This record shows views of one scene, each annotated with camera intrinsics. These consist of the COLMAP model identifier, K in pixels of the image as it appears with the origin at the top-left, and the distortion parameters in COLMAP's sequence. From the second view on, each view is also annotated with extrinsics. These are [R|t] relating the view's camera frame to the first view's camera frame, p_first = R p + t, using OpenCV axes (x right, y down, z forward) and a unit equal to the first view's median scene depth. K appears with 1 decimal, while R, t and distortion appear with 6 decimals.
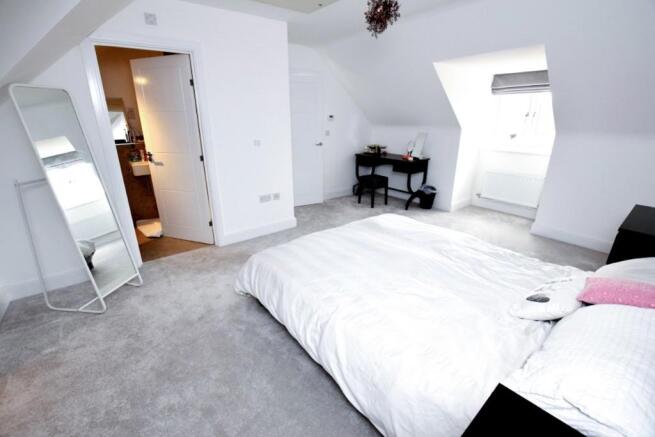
lens RADIAL K [[288.4, 0, 325.1], [0, 288.4, 215.6], [0, 0, 1]] dist [-0.027424, 0.000131]
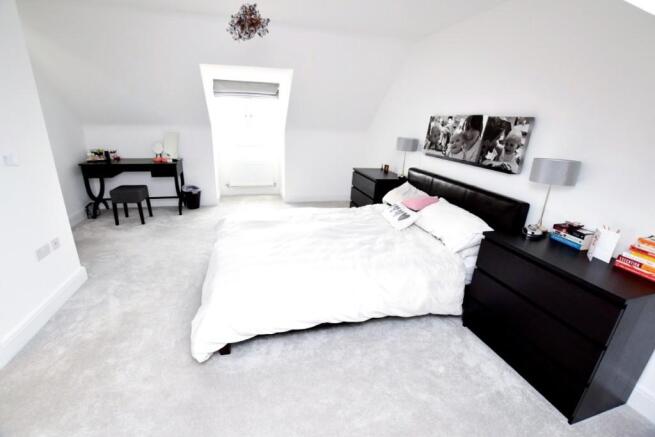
lens RADIAL K [[288.4, 0, 325.1], [0, 288.4, 215.6], [0, 0, 1]] dist [-0.027424, 0.000131]
pose [[0.399401, -0.275734, 0.874328, -0.346046], [0.259722, 0.948658, 0.180531, -0.064220], [-0.879217, 0.154978, 0.450510, 0.166350]]
